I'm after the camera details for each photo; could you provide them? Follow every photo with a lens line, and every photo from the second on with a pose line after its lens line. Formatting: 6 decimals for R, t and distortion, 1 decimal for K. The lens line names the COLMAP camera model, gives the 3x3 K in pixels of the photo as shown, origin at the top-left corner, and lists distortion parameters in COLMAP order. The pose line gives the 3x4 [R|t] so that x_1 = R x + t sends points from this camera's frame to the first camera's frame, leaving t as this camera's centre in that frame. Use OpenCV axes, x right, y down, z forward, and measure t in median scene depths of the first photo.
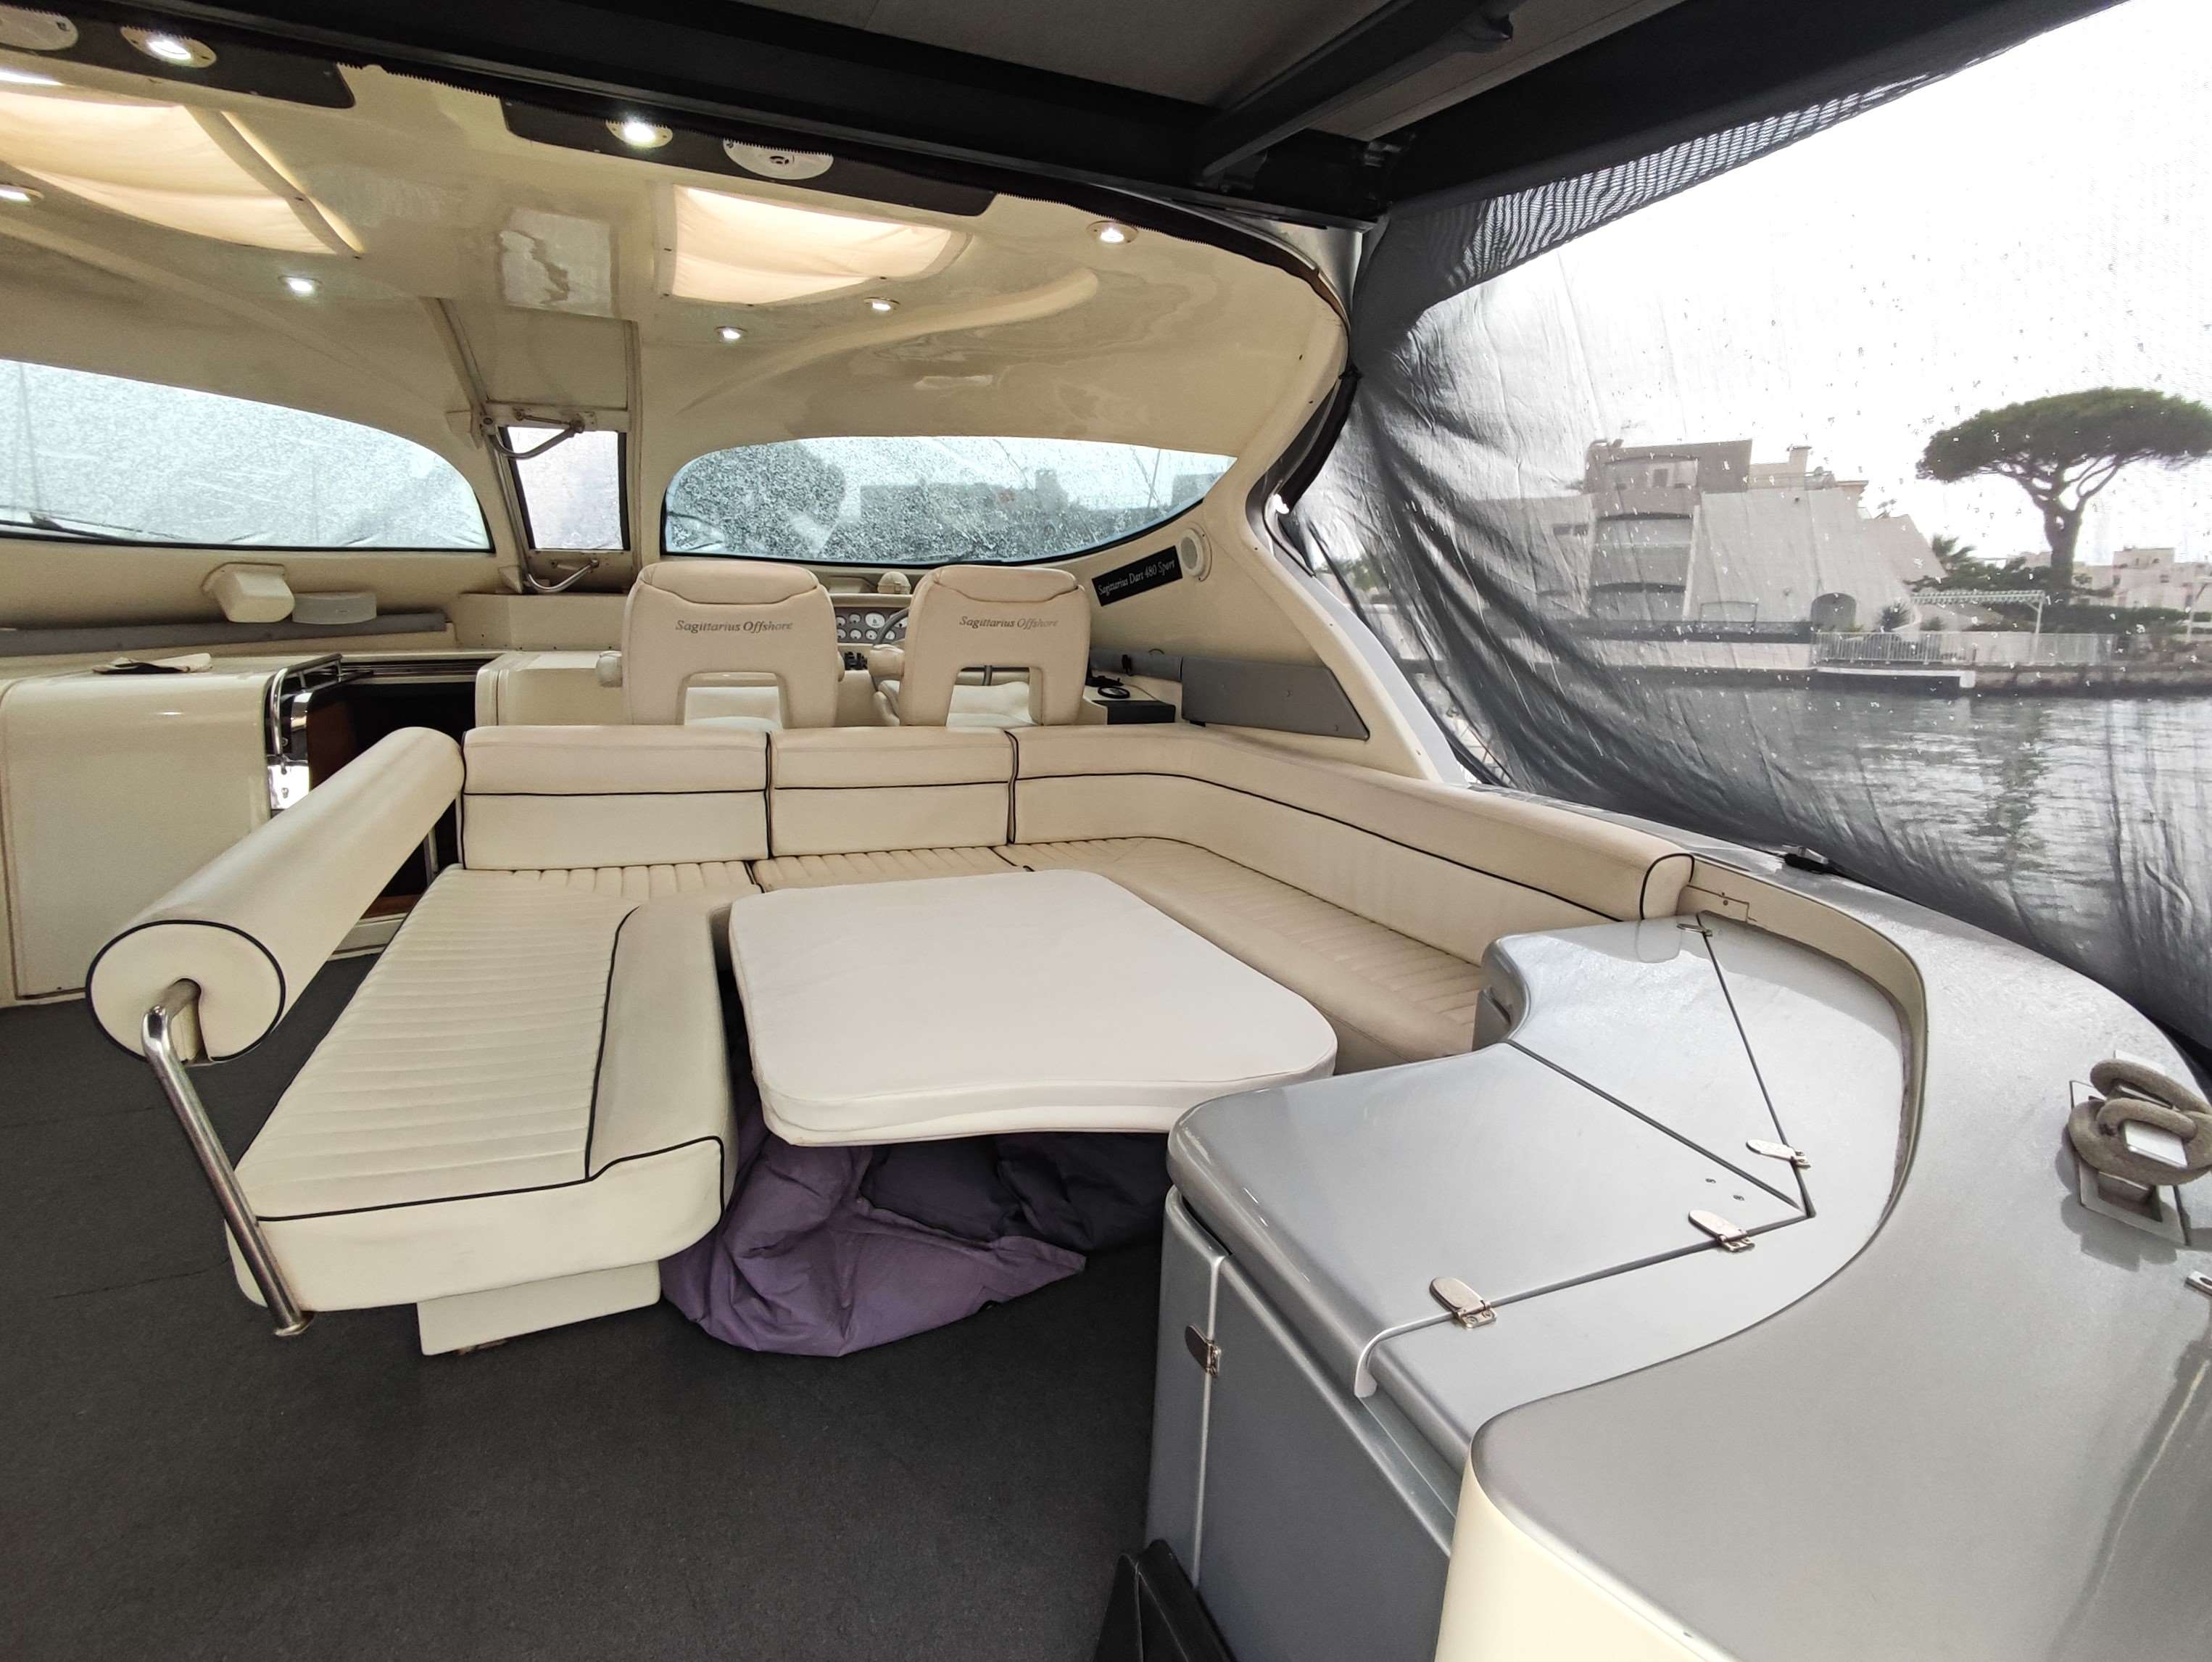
lens RADIAL K [[1084.3, 0, 1100.8], [0, 1084.3, 798.3], [0, 0, 1]] dist [0.000716, 0.001338]
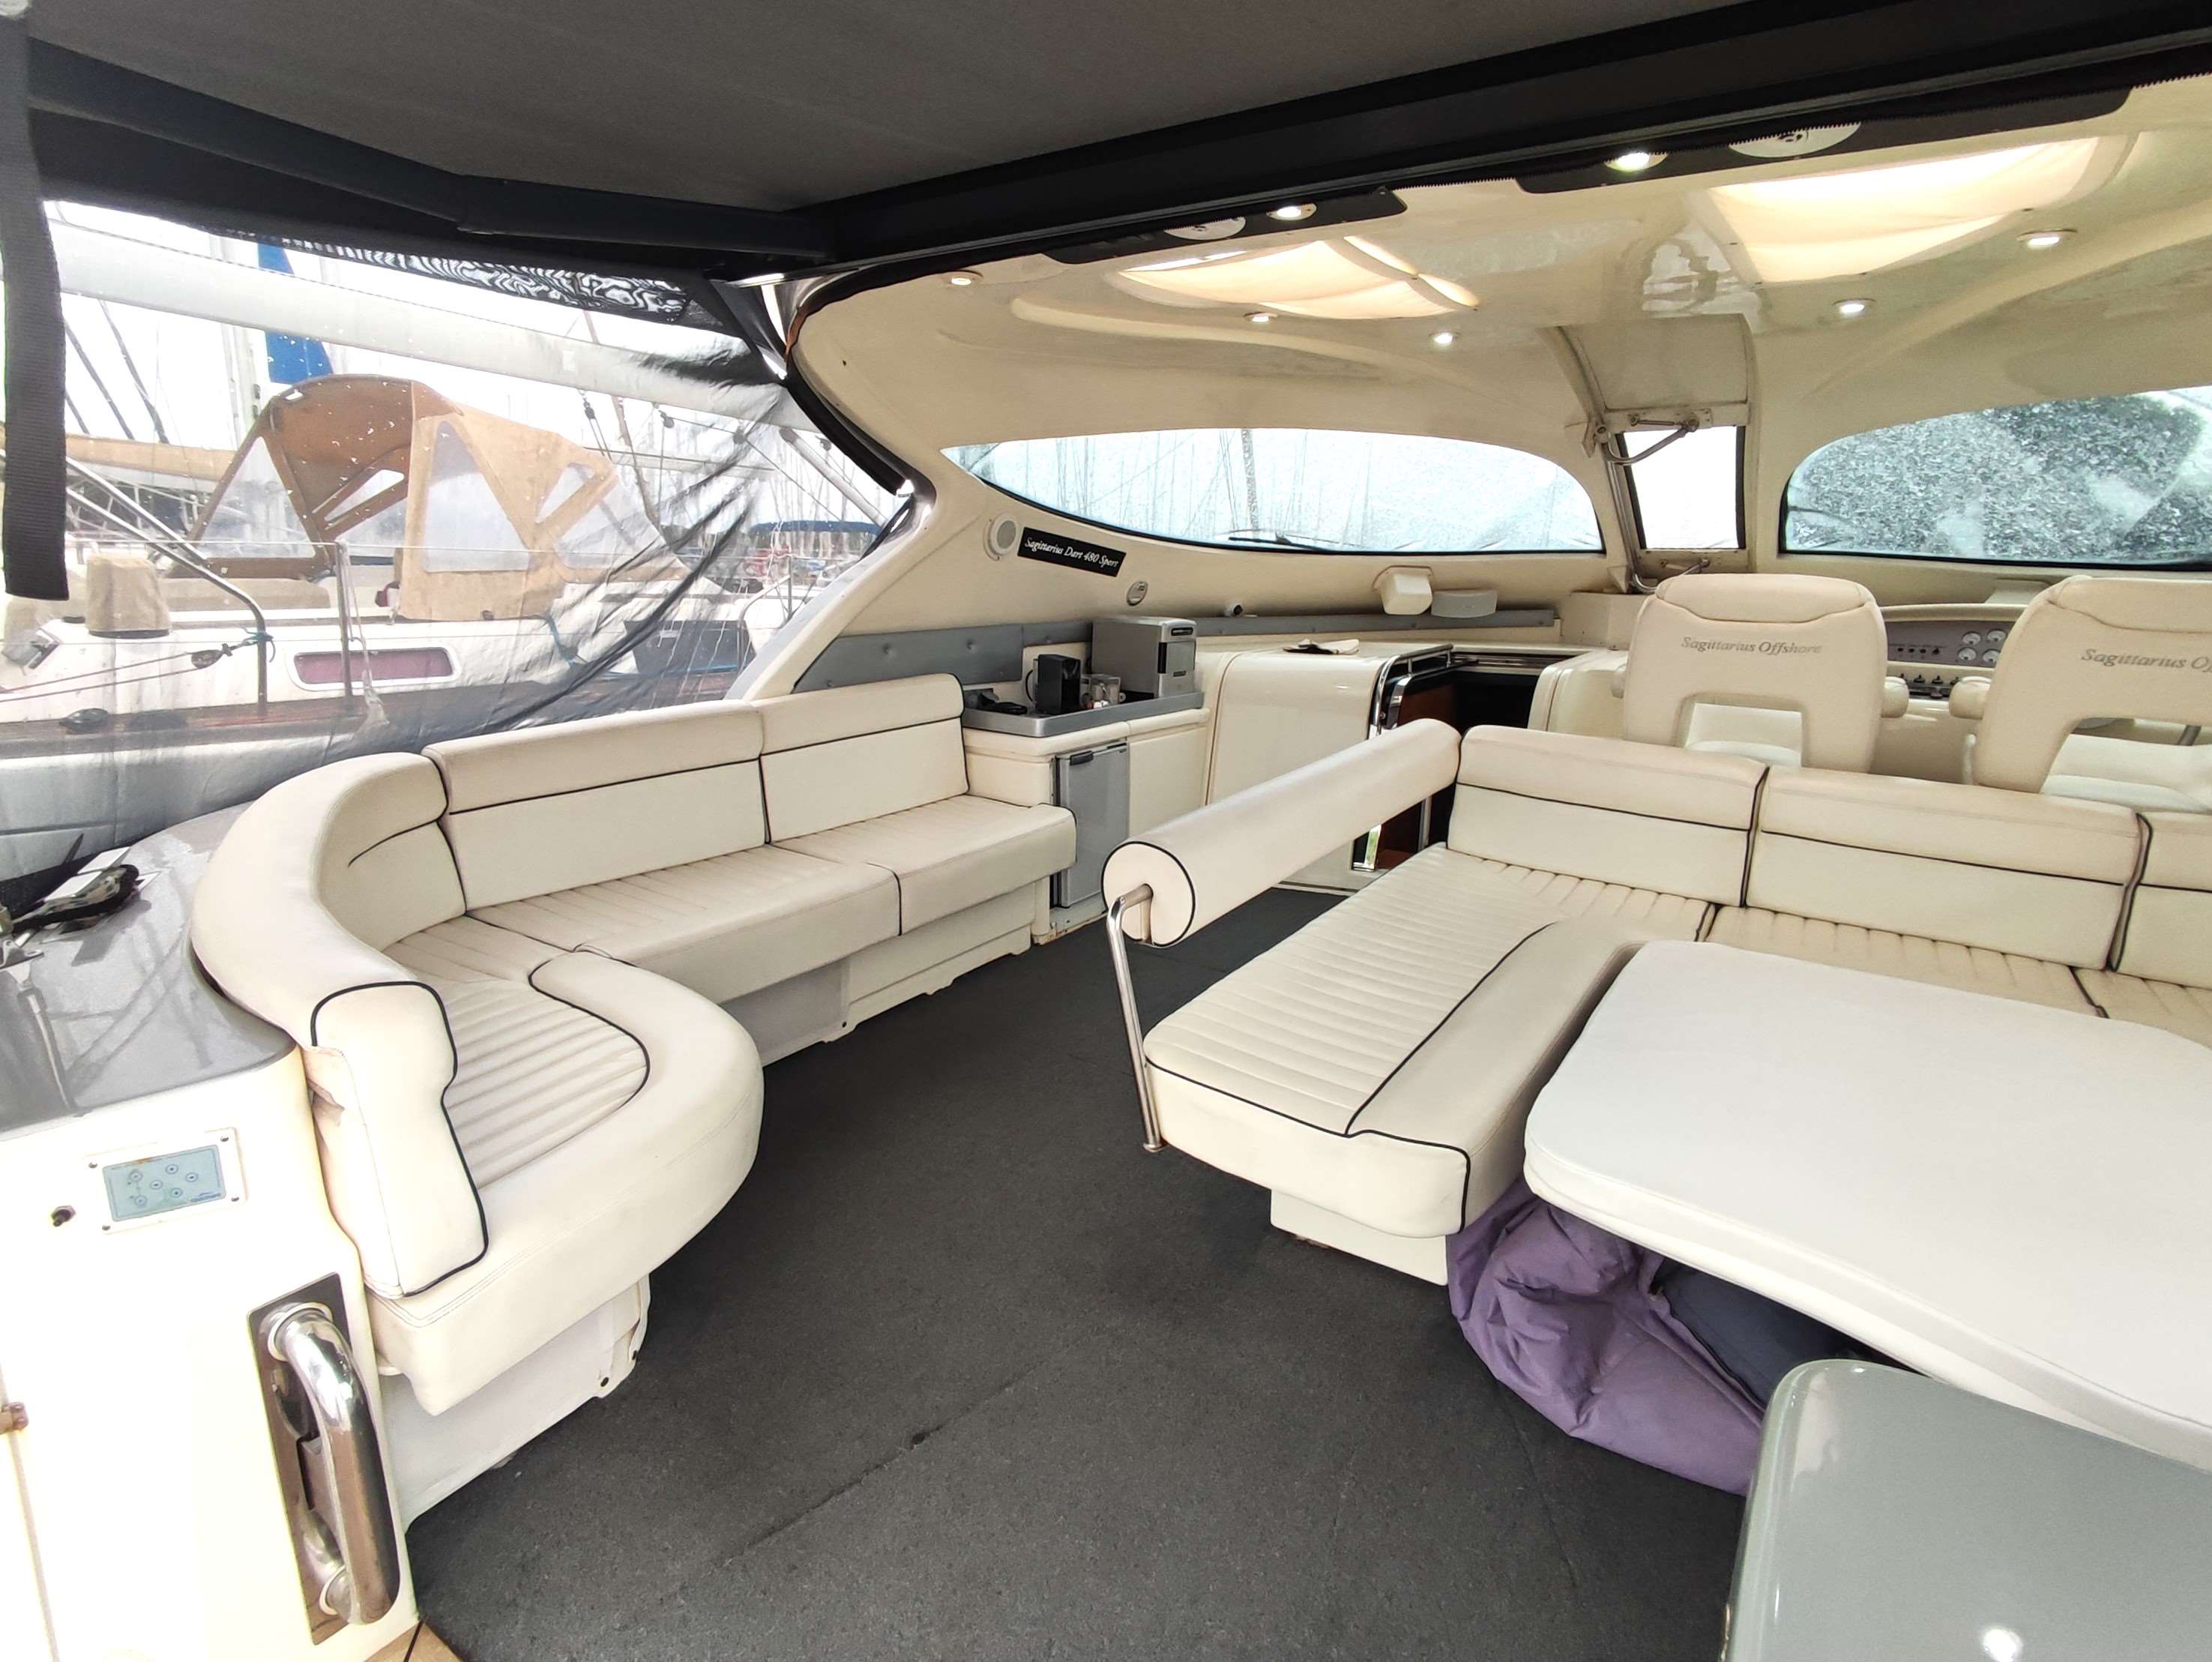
lens RADIAL K [[1125.4, 0, 1111.6], [0, 1125.4, 792.7], [0, 0, 1]] dist [-0.001330, -0.000006]
pose [[0.556640, 0.164101, -0.814385, 0.120249], [-0.162749, 0.982842, 0.086805, -0.027329], [0.814656, 0.084221, 0.573796, 0.034169]]
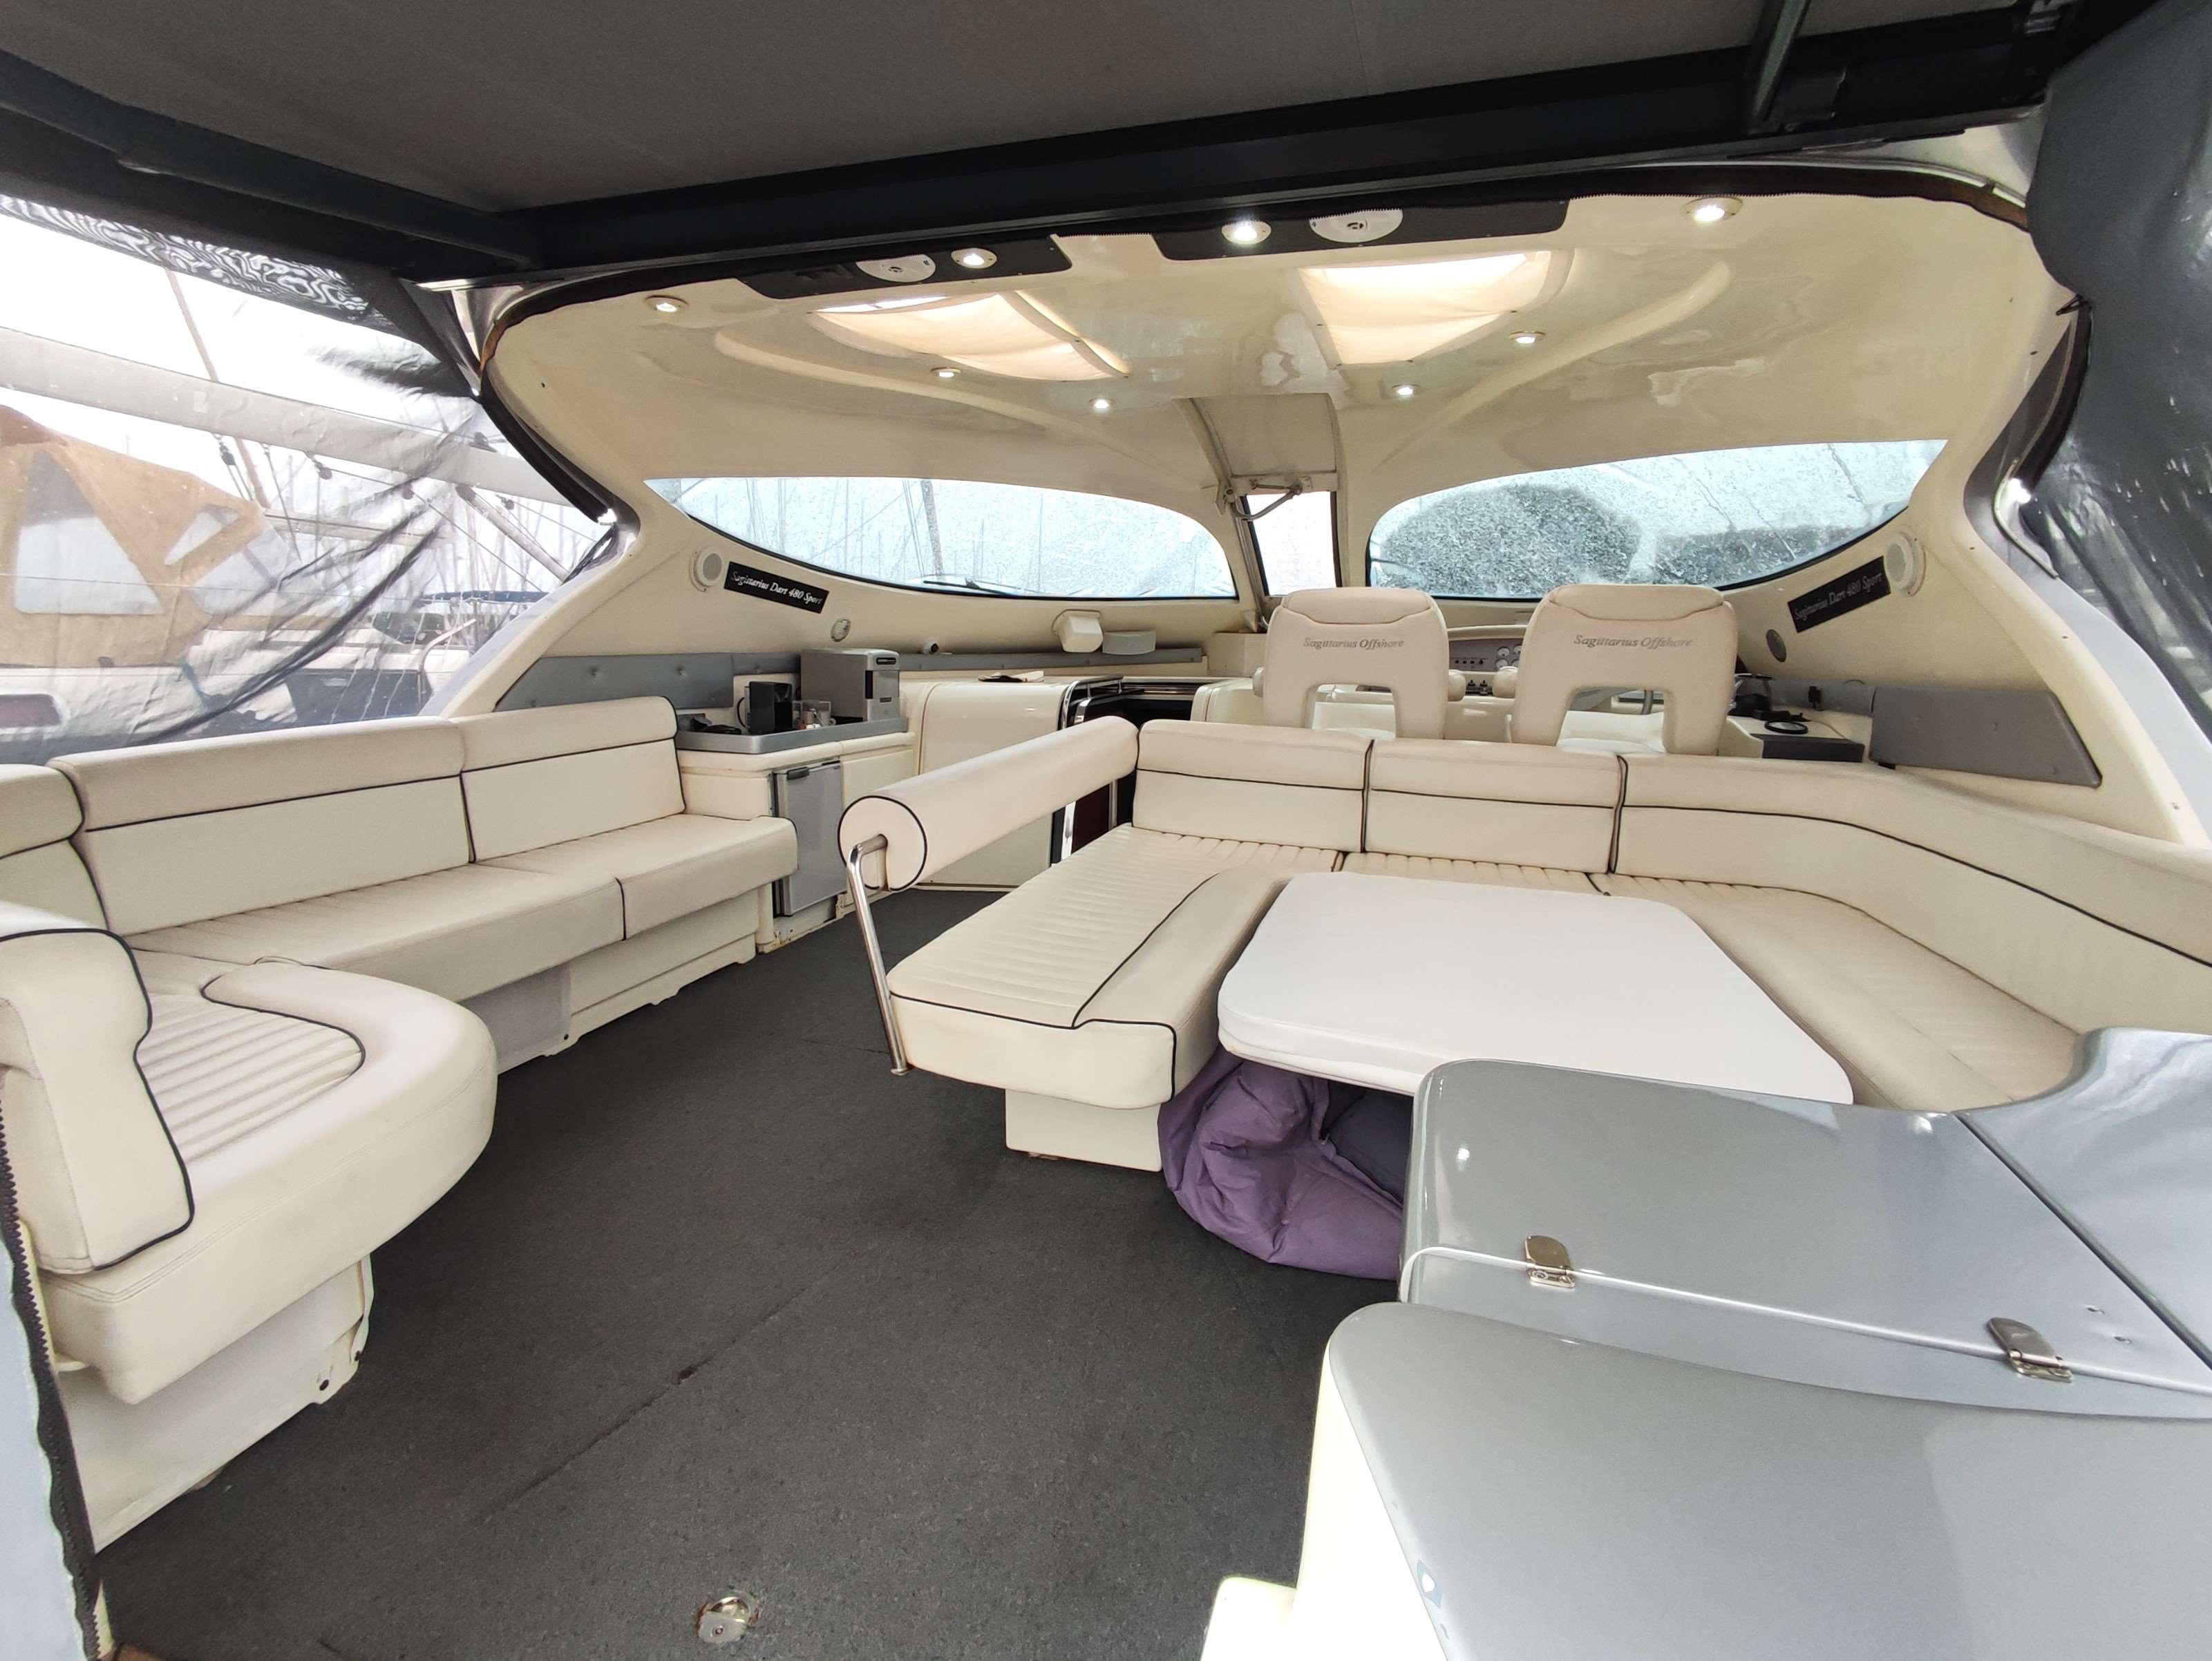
lens RADIAL K [[1034.0, 0, 1106.6], [0, 1034.0, 797.0], [0, 0, 1]] dist [0.000172, -0.001228]
pose [[0.767034, 0.089568, -0.635323, 0.134501], [-0.119281, 0.992852, -0.004037, 0.029074], [0.630421, 0.078879, 0.772236, 0.012422]]
